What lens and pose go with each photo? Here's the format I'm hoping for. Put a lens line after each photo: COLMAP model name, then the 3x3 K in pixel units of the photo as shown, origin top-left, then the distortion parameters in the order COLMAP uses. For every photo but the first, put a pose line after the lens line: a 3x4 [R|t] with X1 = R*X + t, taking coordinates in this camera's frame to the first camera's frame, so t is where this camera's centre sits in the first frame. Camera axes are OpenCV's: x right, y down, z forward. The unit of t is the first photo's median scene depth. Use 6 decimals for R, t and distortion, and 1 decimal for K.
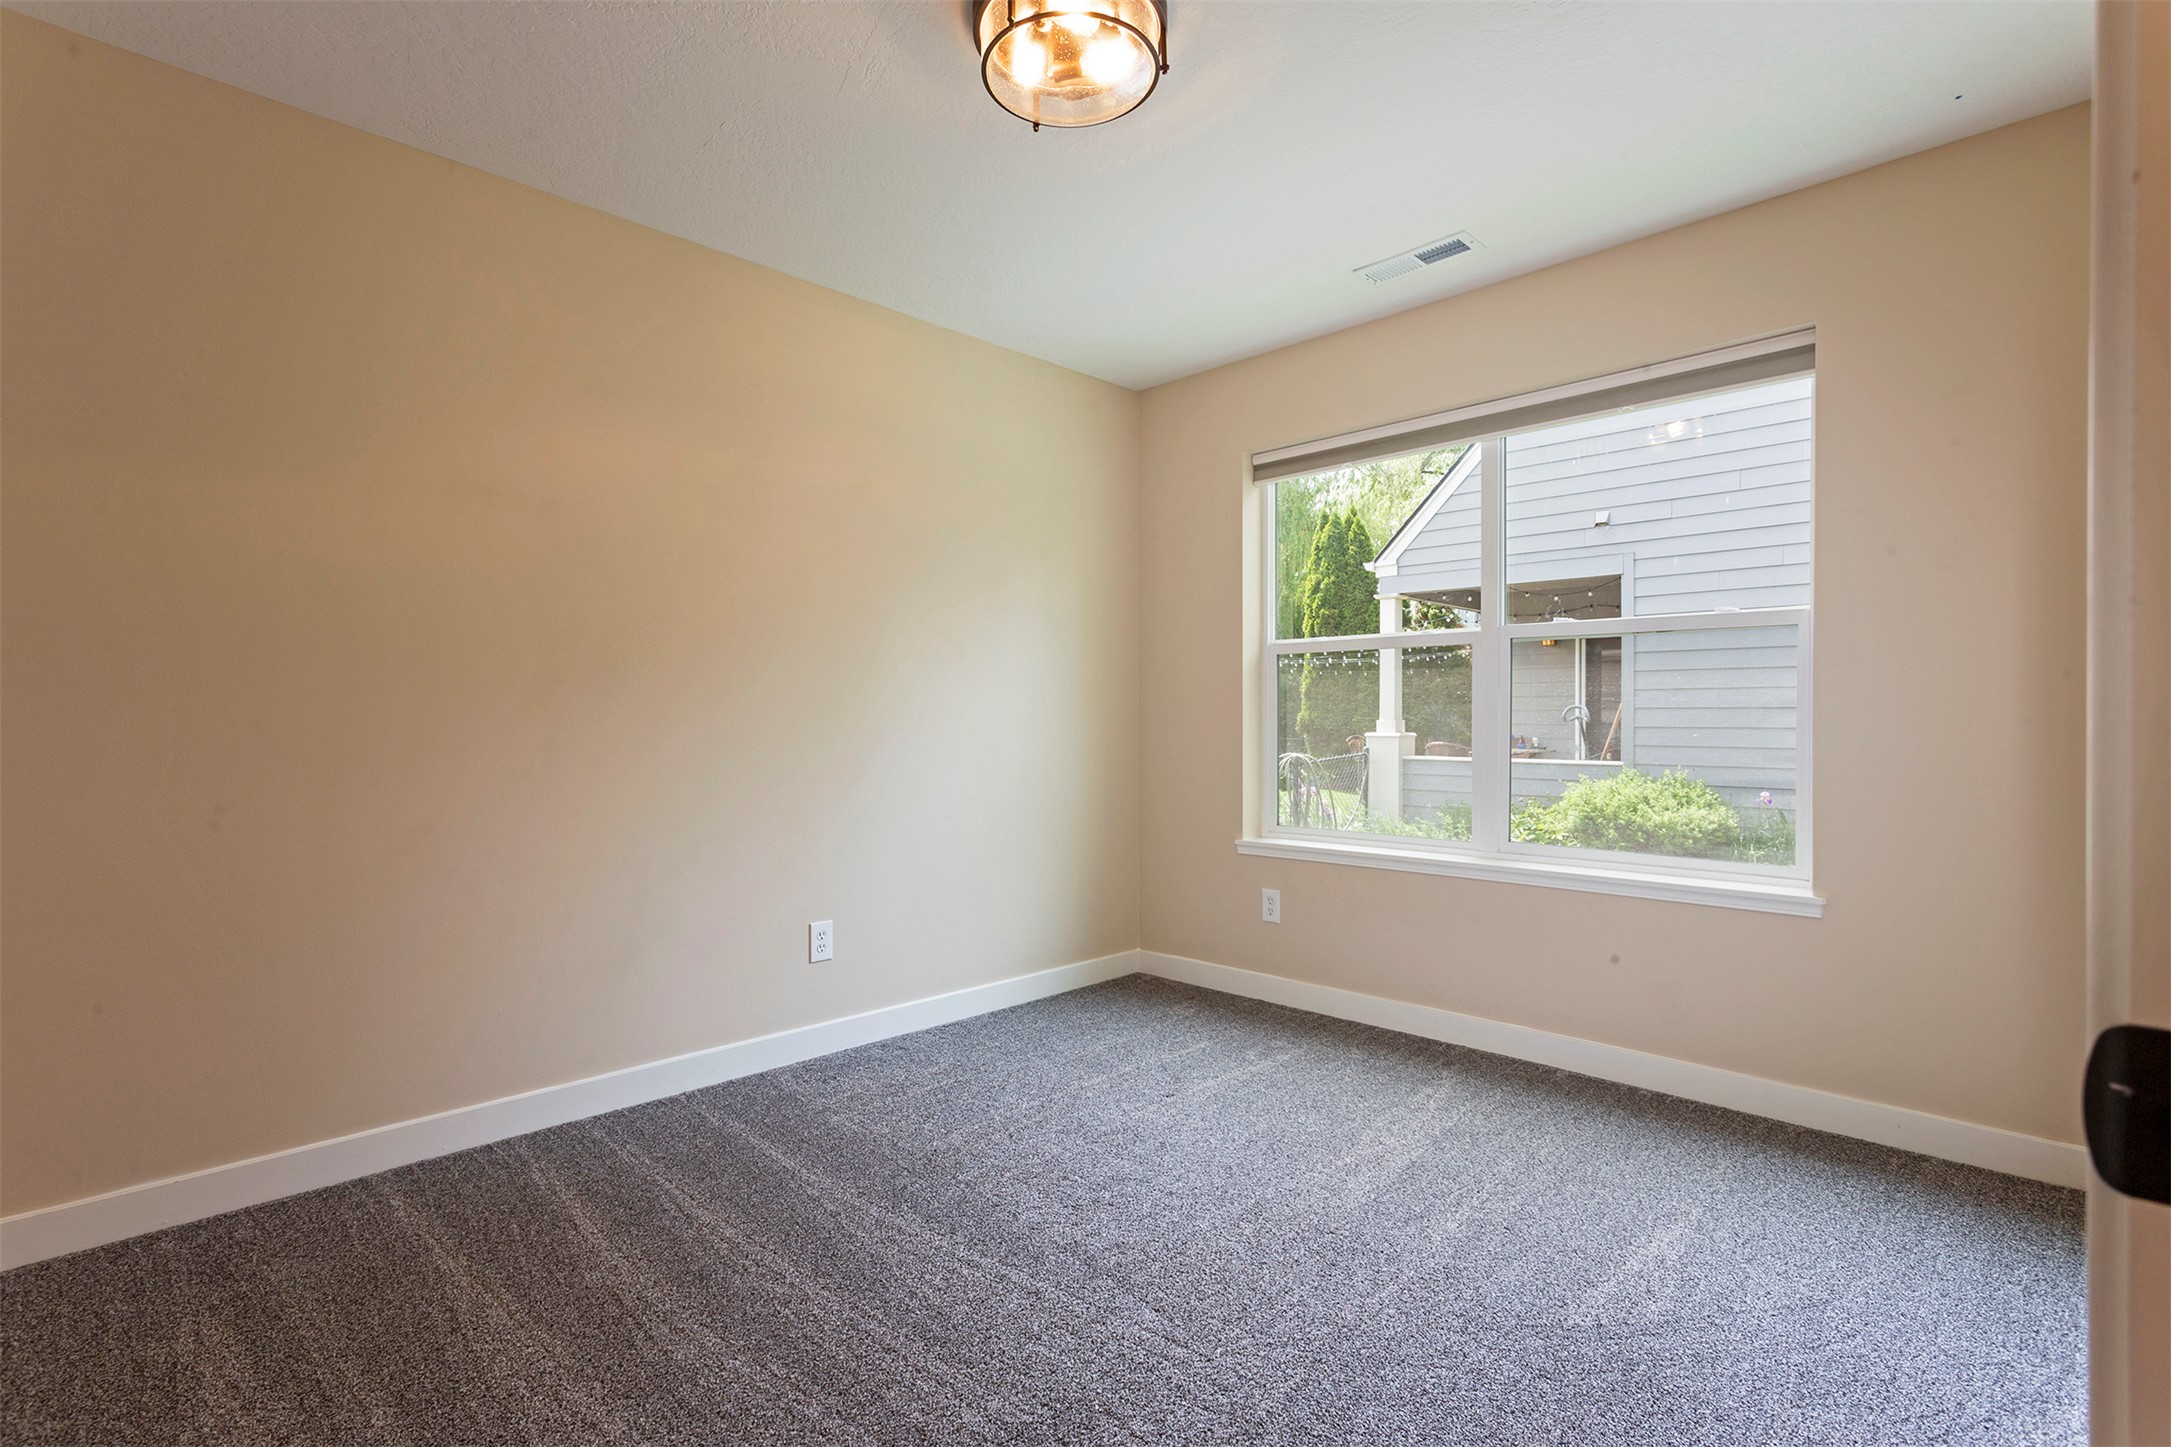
lens RADIAL K [[1041.3, 0, 1096.6], [0, 1041.3, 733.3], [0, 0, 1]] dist [0.009771, 0.000183]
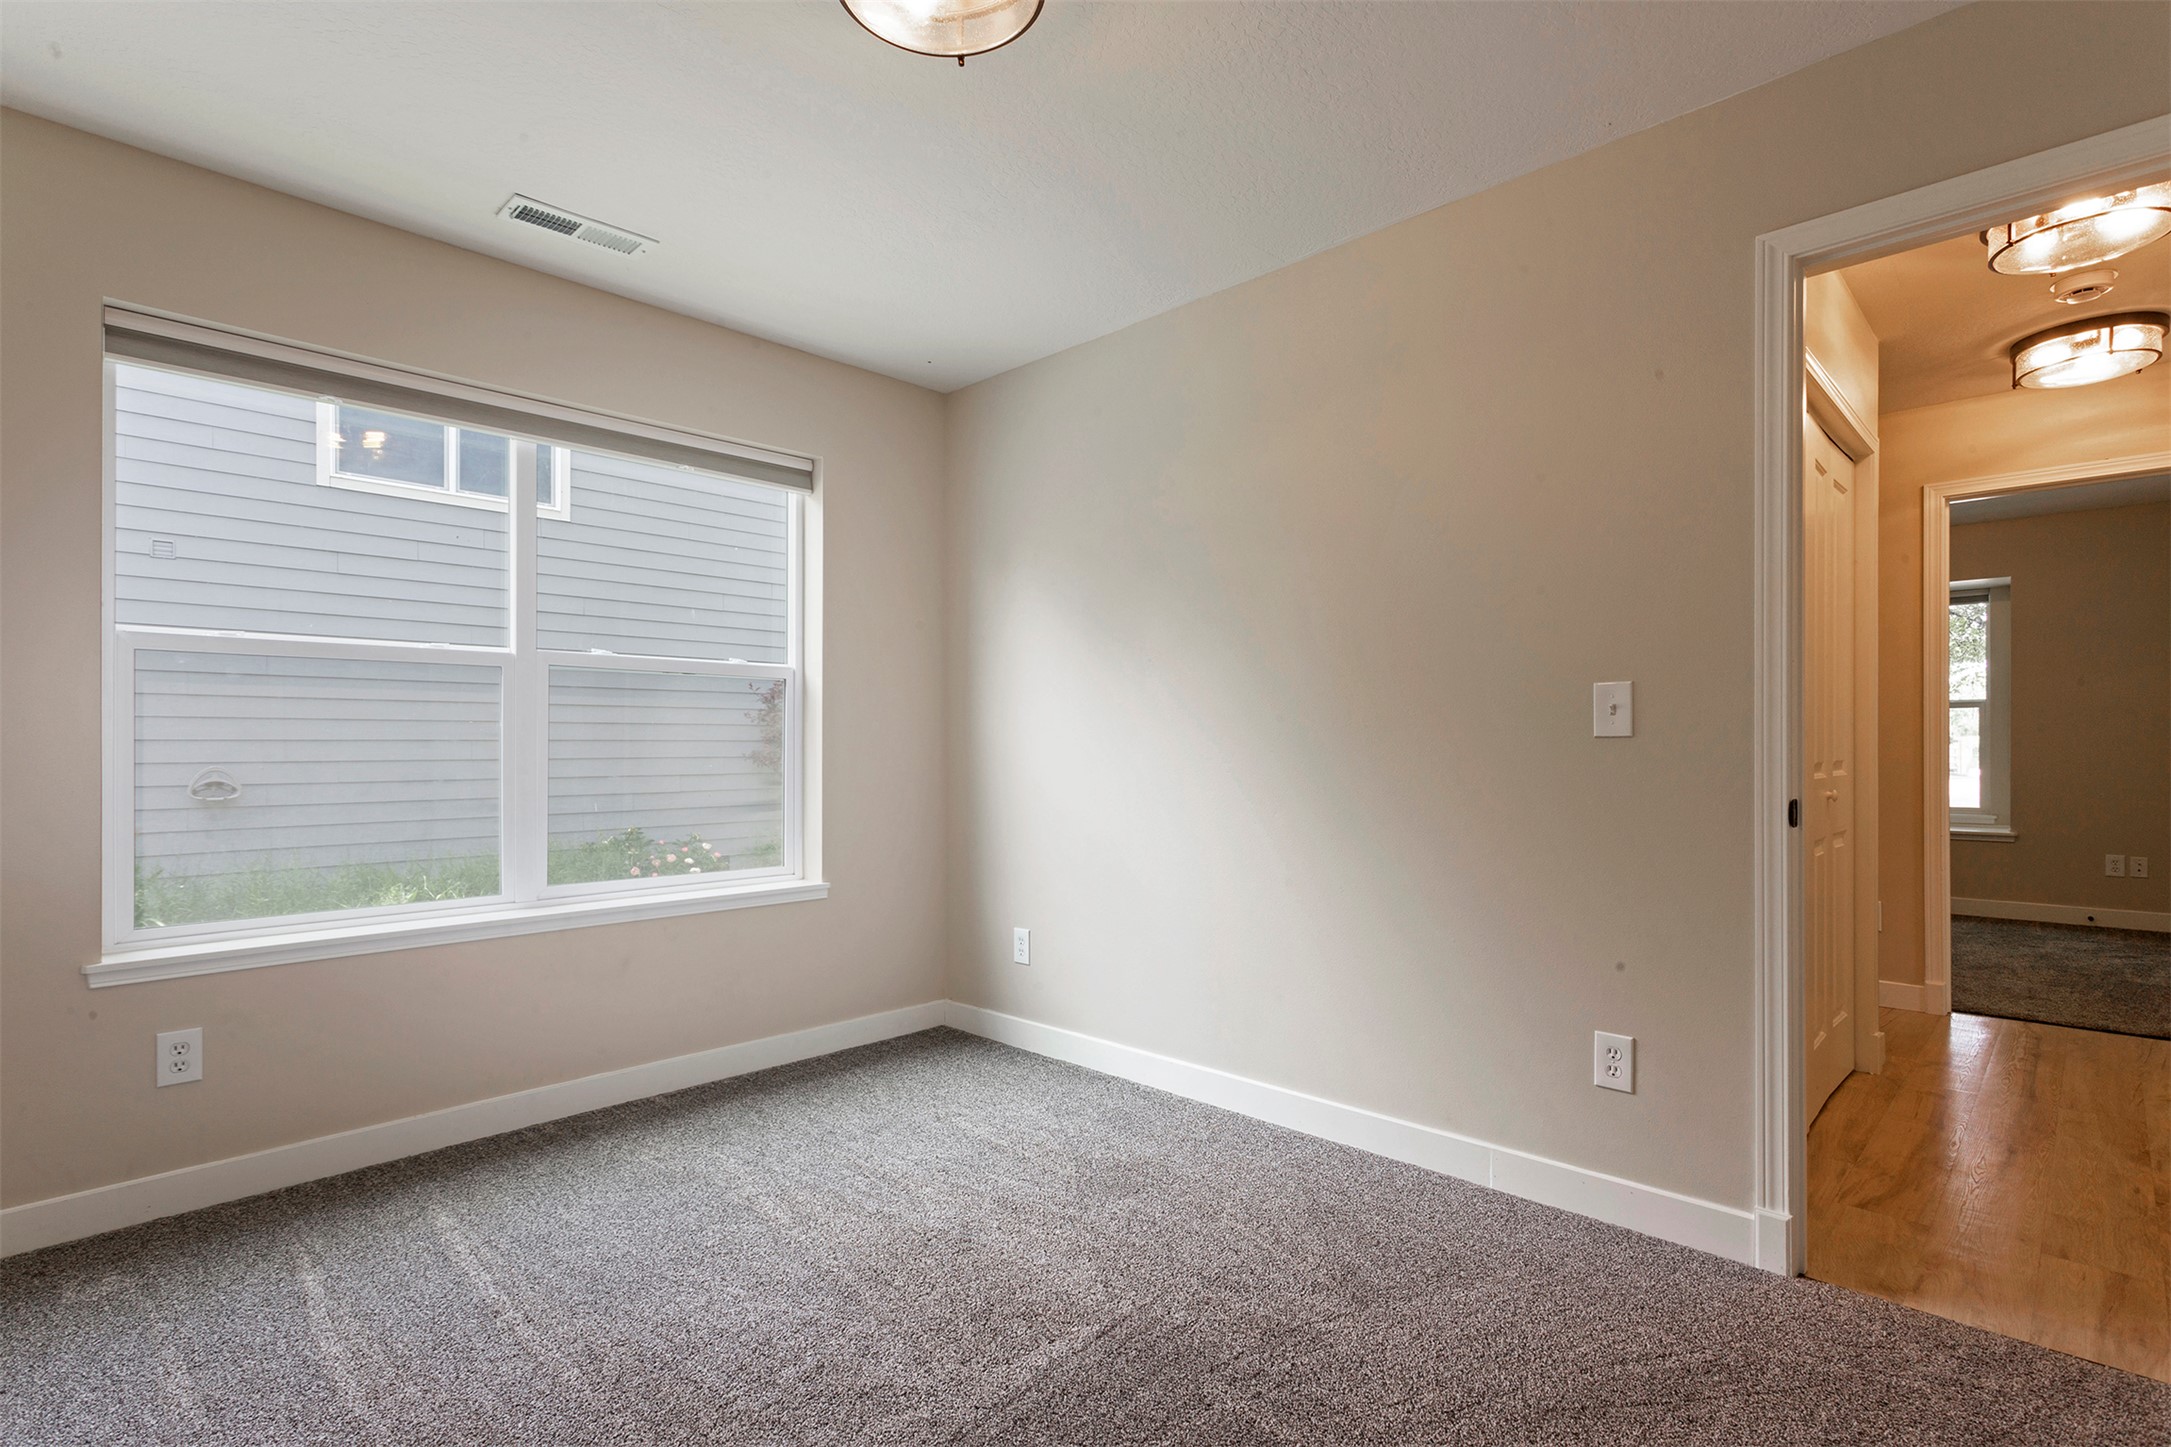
lens RADIAL K [[1041.3, 0, 1096.6], [0, 1041.3, 733.3], [0, 0, 1]] dist [0.009771, 0.000183]
pose [[-0.013065, 0.009335, 0.999871, -0.551568], [0.016369, 0.999824, -0.009121, -0.013024], [-0.999781, 0.016248, -0.013215, 0.553420]]
